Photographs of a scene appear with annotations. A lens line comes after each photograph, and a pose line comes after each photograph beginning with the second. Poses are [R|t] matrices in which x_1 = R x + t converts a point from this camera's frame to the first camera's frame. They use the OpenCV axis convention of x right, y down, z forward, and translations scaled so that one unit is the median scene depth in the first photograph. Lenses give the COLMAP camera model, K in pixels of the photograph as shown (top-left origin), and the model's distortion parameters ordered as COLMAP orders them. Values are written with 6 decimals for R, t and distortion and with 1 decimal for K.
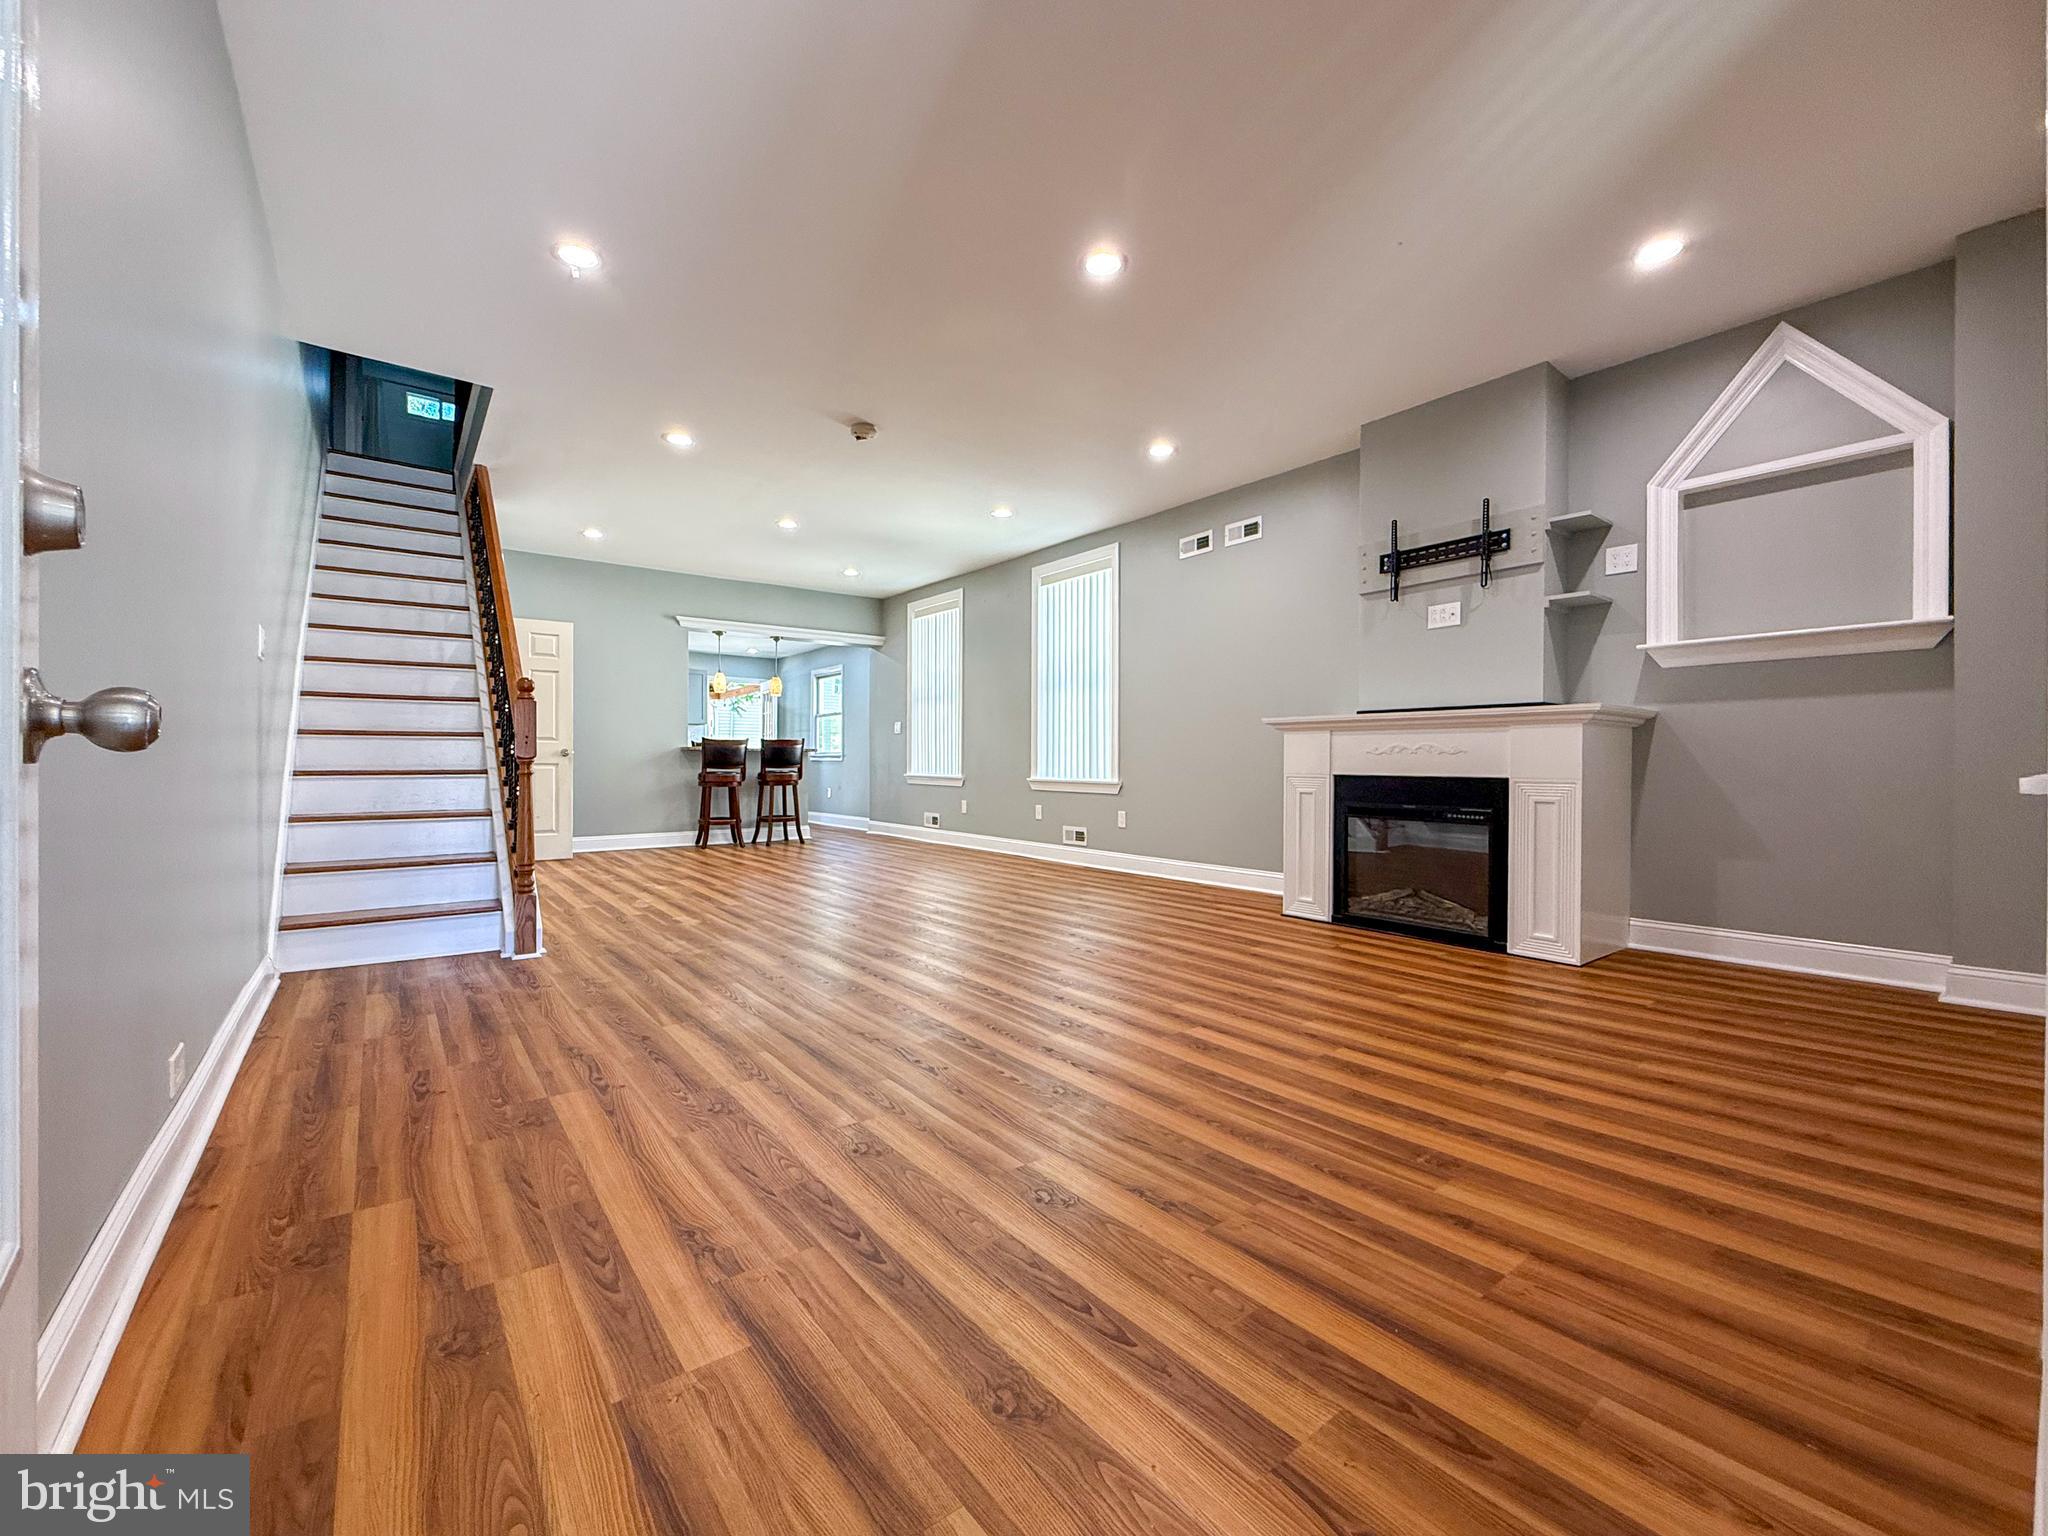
lens RADIAL K [[833.7, 0, 1024.0], [0, 833.7, 768.0], [0, 0, 1]] dist [-0.001239, 0.000115]
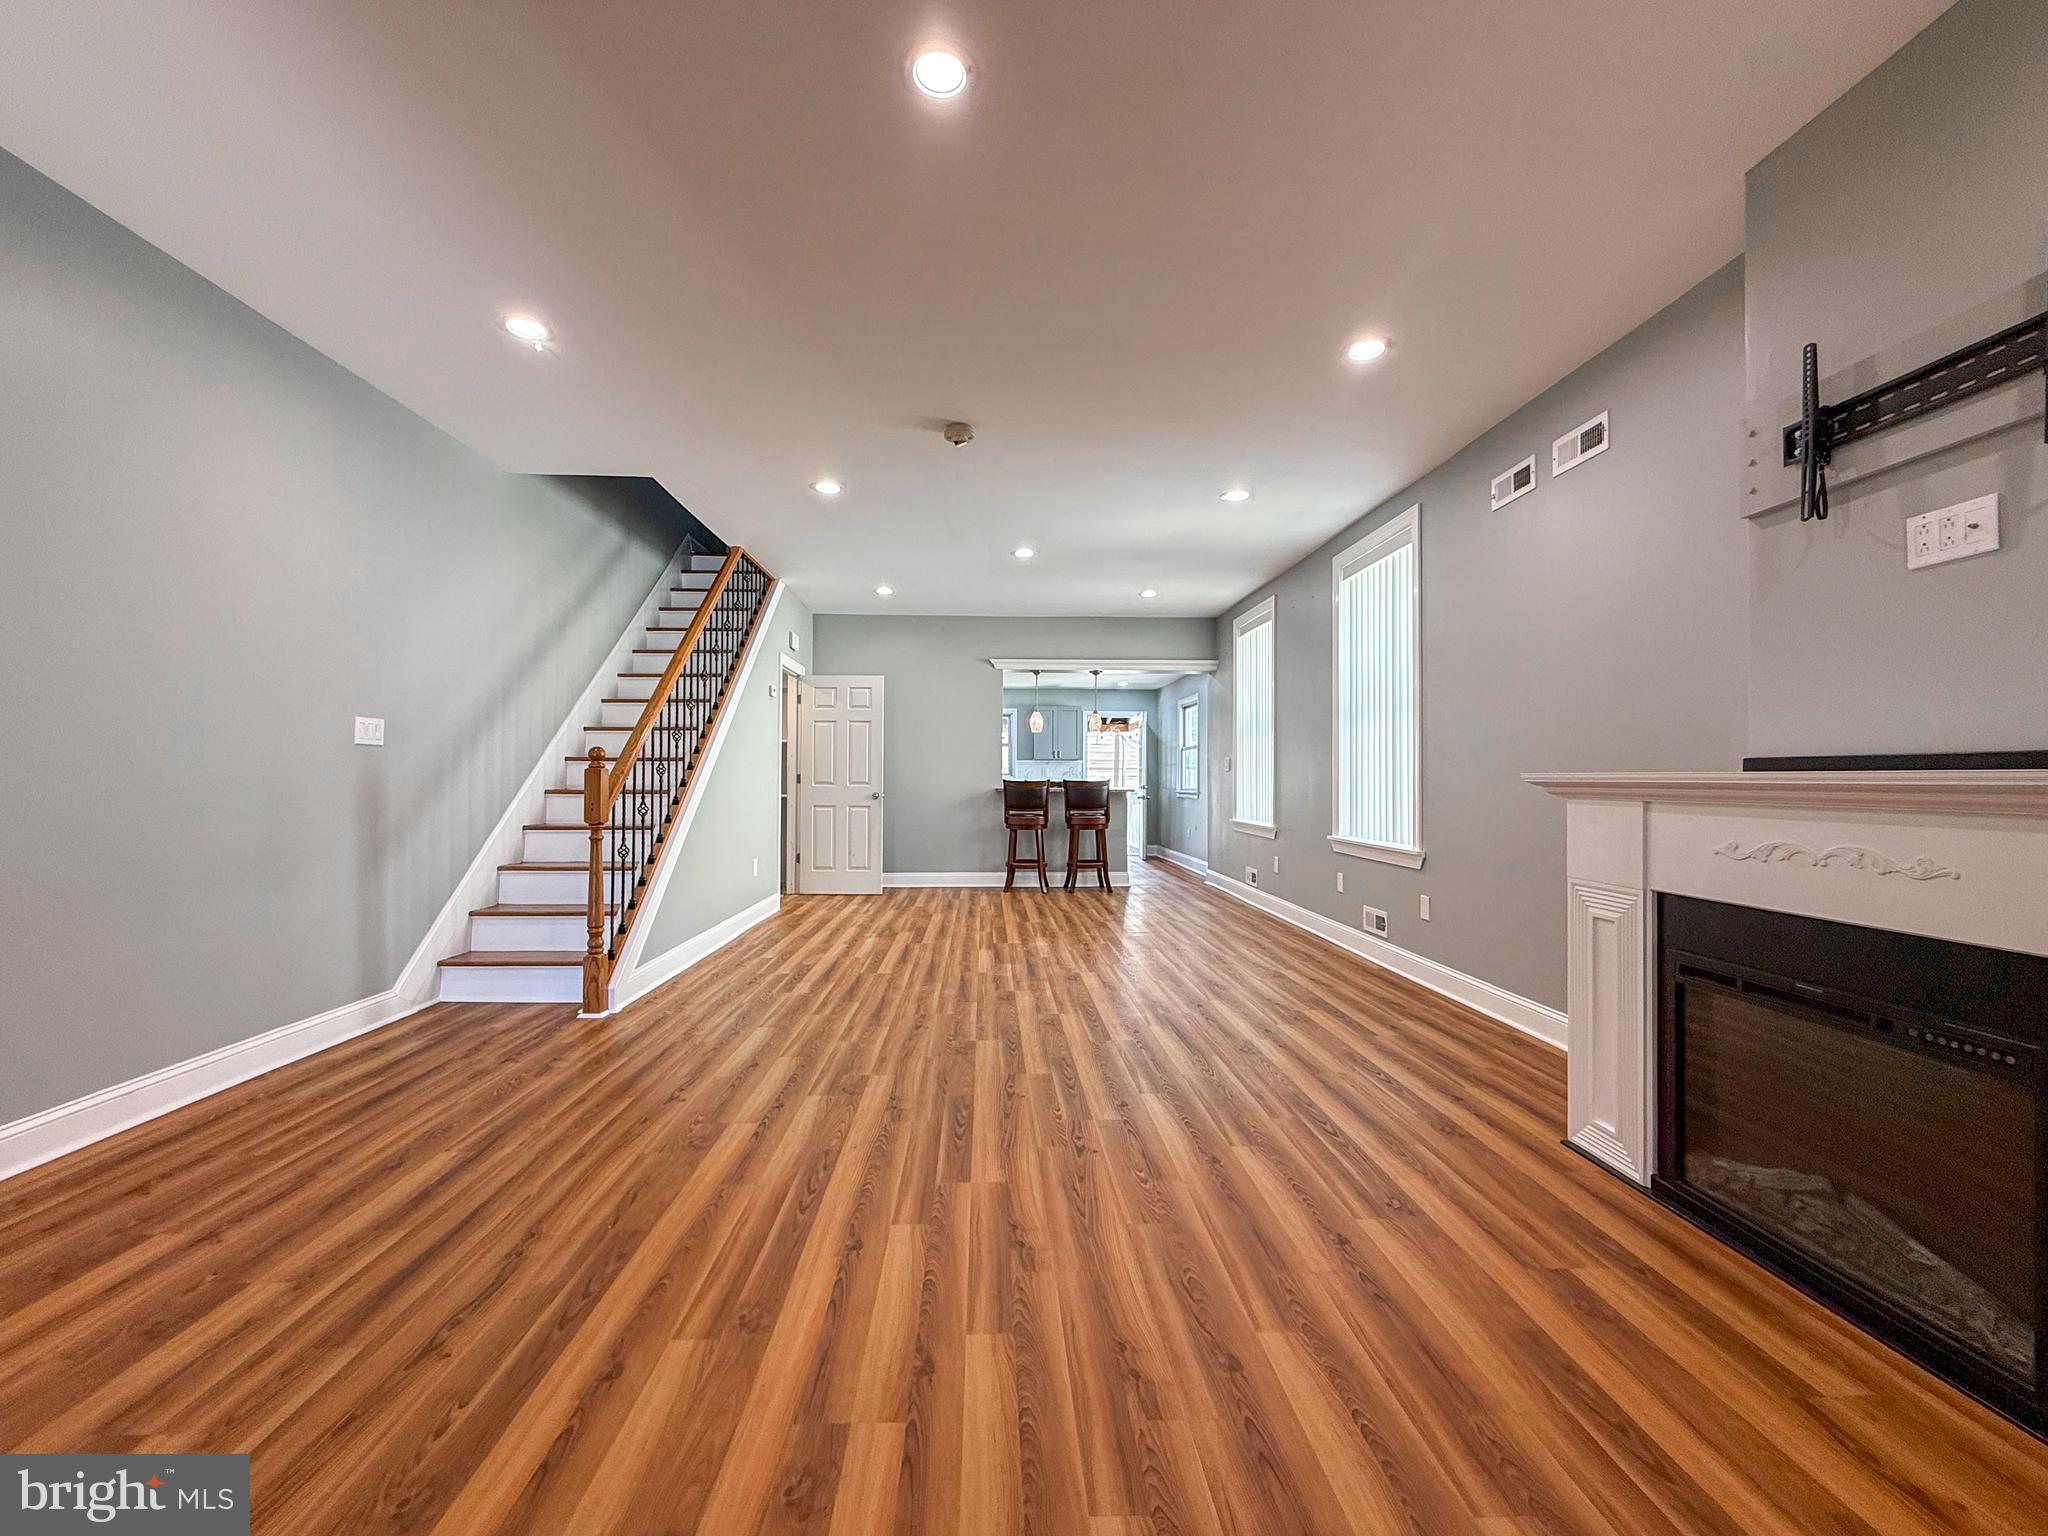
lens RADIAL K [[821.6, 0, 1018.1], [0, 821.6, 769.7], [0, 0, 1]] dist [-0.001320, 0.000047]
pose [[0.814283, -0.005603, -0.580441, 0.331978], [-0.007598, 0.999765, -0.020310, -0.048519], [0.580418, 0.020949, 0.814049, 0.365785]]
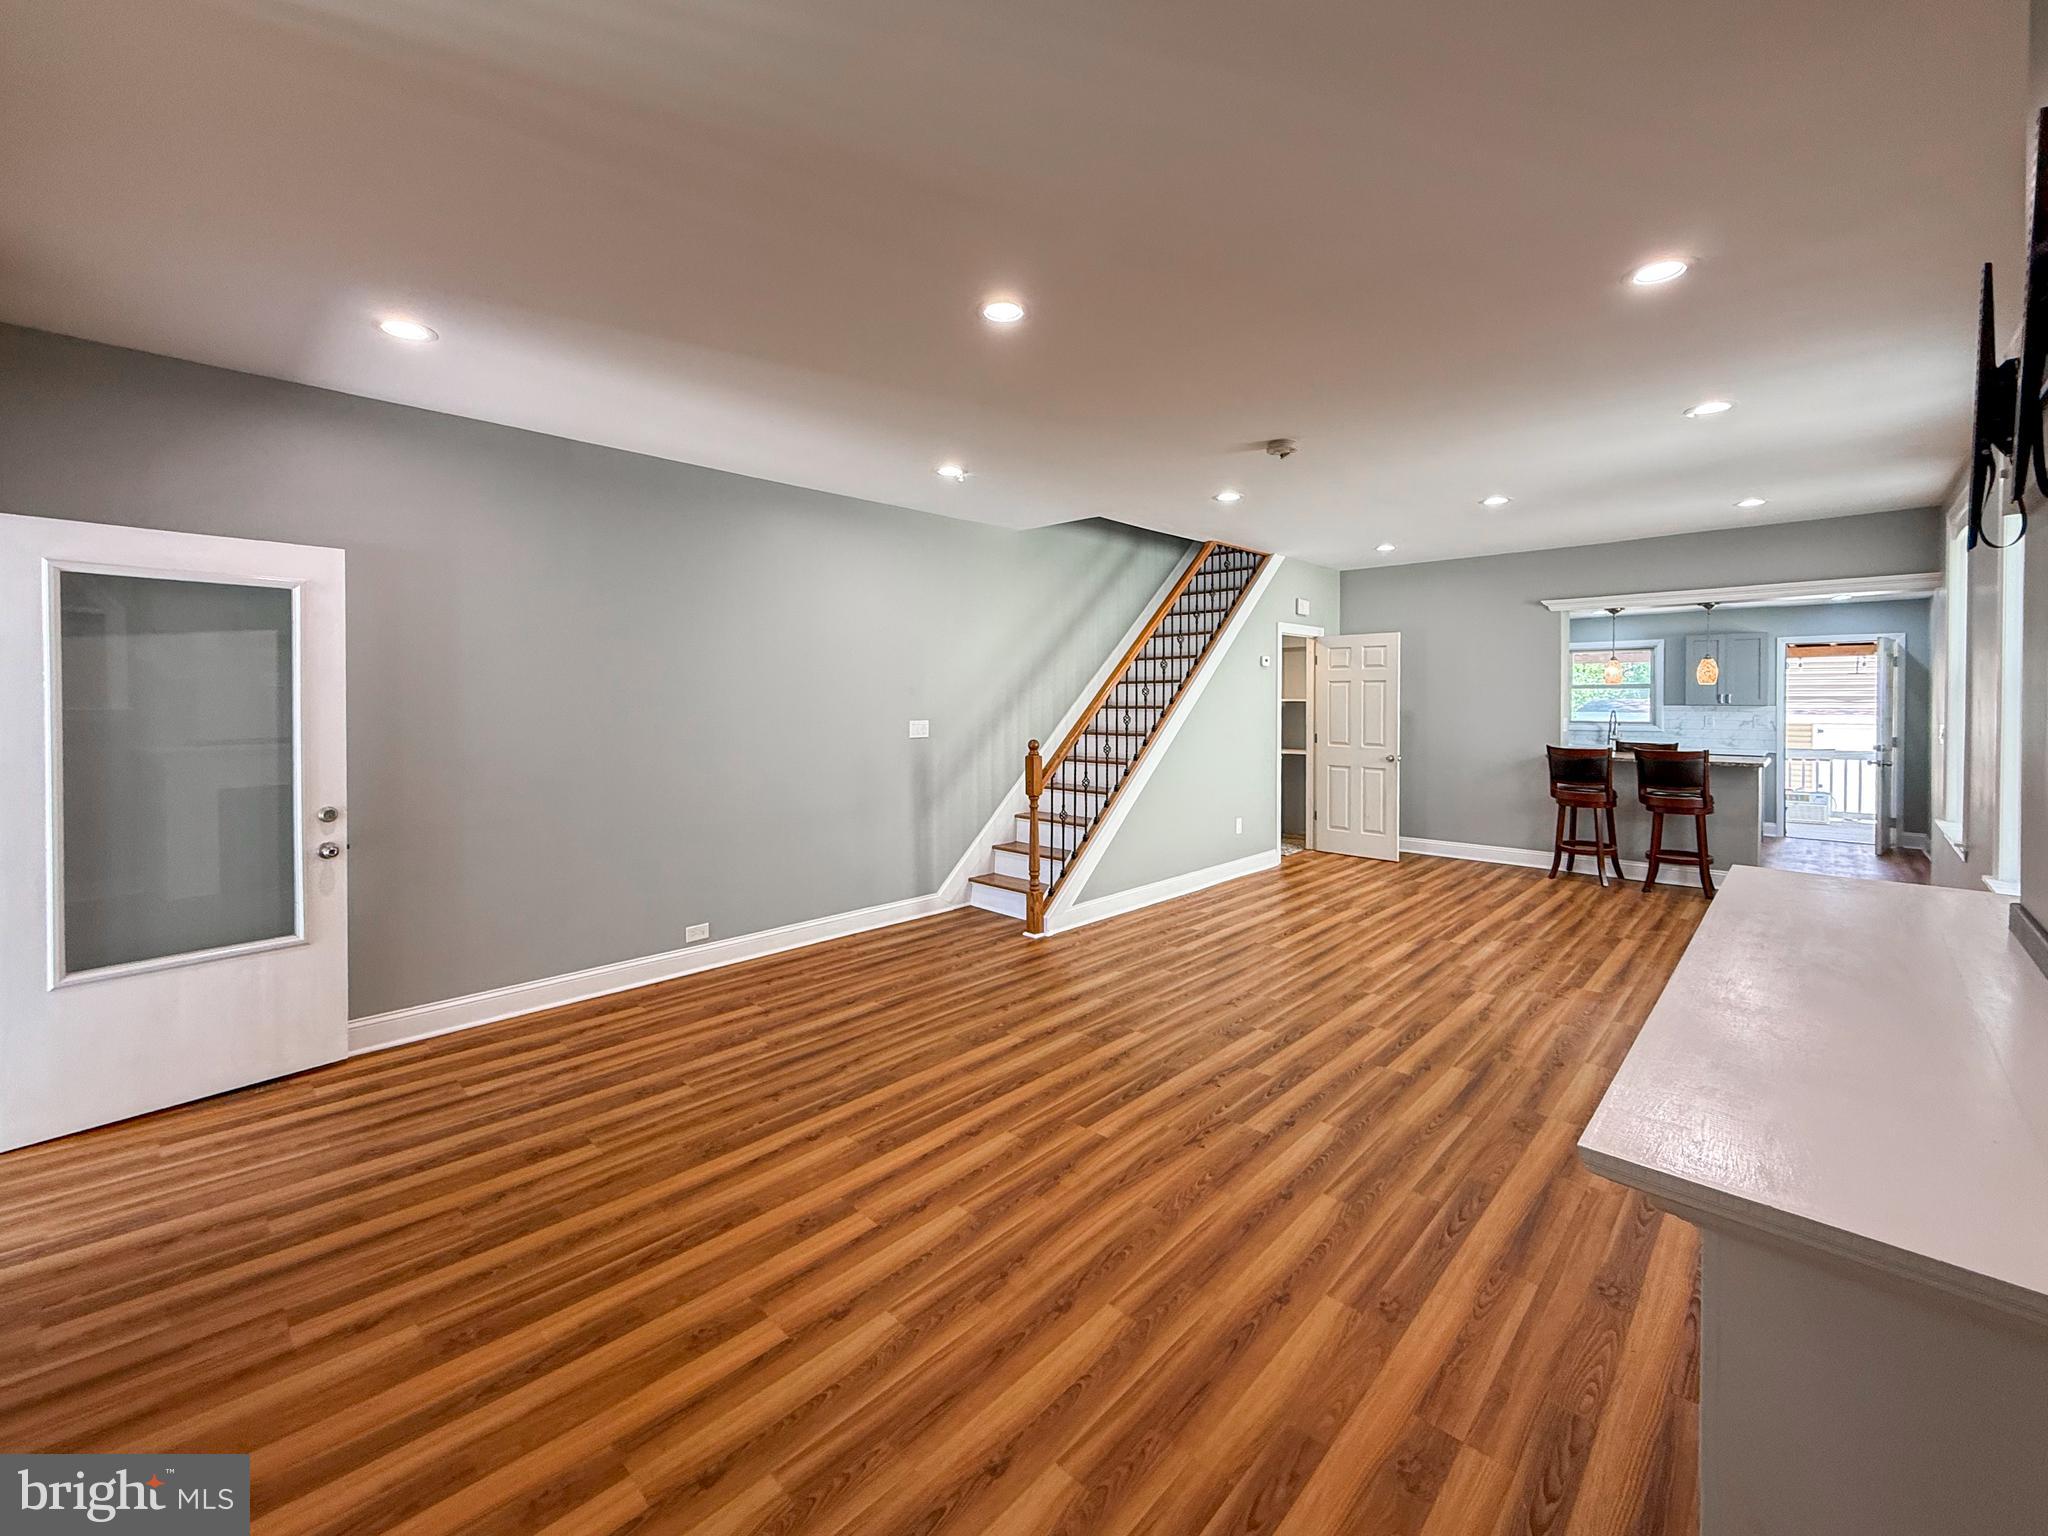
lens RADIAL K [[847.0, 0, 1025.2], [0, 847.0, 707.7], [0, 0, 1]] dist [-0.002370, 0.000141]
pose [[0.146201, 0.013184, -0.989167, 0.645734], [-0.004396, 0.999910, 0.012677, -0.140899], [0.989245, 0.002495, 0.146245, 0.602172]]
